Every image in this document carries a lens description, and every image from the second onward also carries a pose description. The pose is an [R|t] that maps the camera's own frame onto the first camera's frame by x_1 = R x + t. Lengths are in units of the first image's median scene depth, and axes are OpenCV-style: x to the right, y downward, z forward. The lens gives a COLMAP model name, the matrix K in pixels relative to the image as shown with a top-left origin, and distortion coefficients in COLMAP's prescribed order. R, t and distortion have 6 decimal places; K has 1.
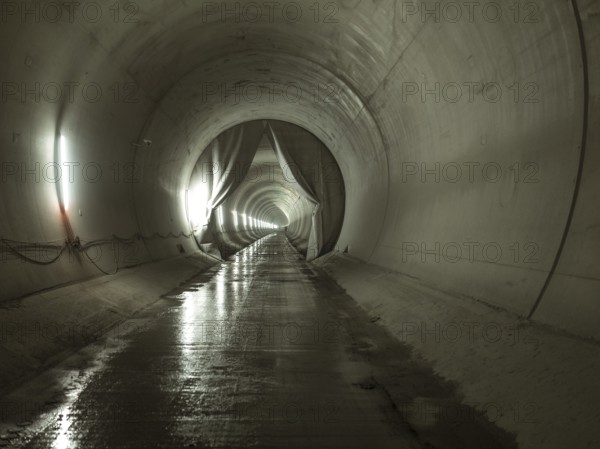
lens RADIAL K [[638.6, 0, 264.4], [0, 638.6, 224.7], [0, 0, 1]] dist [-0.005787, -0.004580]
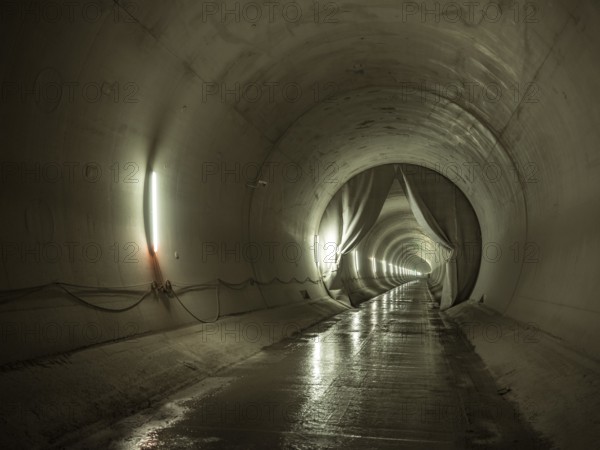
lens RADIAL K [[605.7, 0, 300.0], [0, 605.7, 225.0], [0, 0, 1]] dist [0.002252, -0.004055]
pose [[0.984391, -0.001652, -0.175988, 0.031749], [-0.011701, 0.997129, -0.074808, 0.000832], [0.175607, 0.075700, 0.981546, 0.113266]]
